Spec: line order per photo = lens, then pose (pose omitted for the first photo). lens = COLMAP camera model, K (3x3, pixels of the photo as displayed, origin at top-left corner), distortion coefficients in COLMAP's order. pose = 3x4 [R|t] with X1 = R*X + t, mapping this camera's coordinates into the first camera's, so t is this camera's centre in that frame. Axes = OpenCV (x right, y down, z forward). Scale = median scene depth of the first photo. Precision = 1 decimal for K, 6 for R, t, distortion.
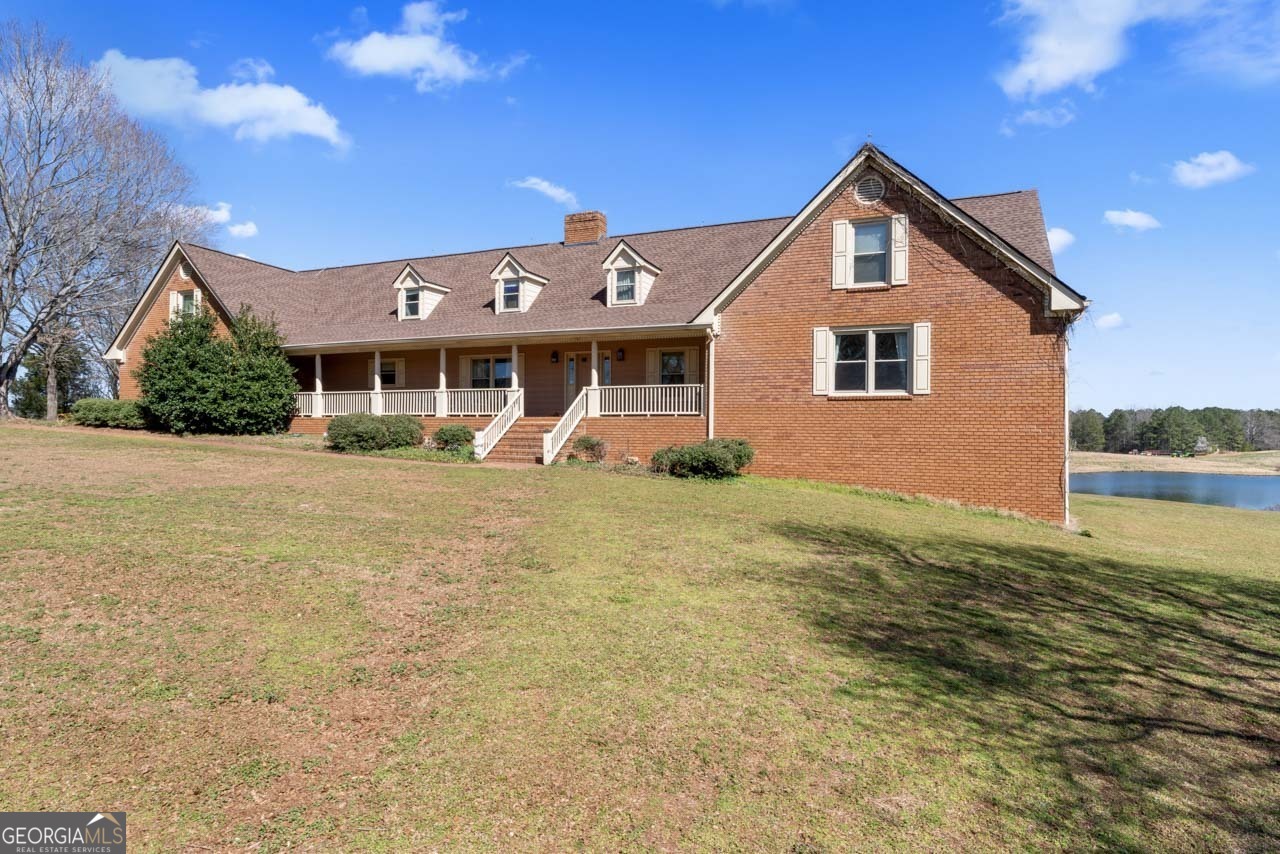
lens RADIAL K [[692.6, 0, 640.0], [0, 692.6, 427.0], [0, 0, 1]] dist [-0.008336, -0.000512]
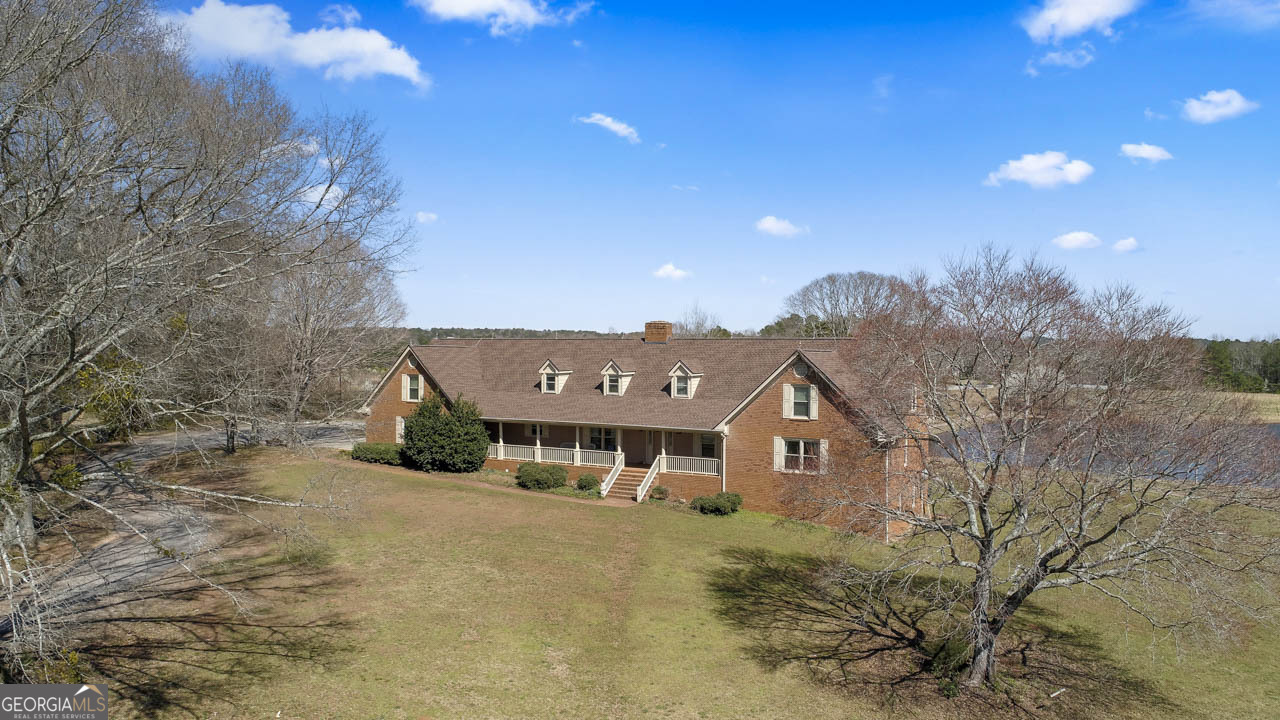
lens RADIAL K [[872.4, 0, 640.0], [0, 872.4, 360.0], [0, 0, 1]] dist [-0.001386, -0.000362]
pose [[0.994903, -0.001641, -0.100826, 0.106227], [0.003404, 0.999844, 0.017321, -0.351955], [0.100782, -0.017576, 0.994753, -1.303895]]
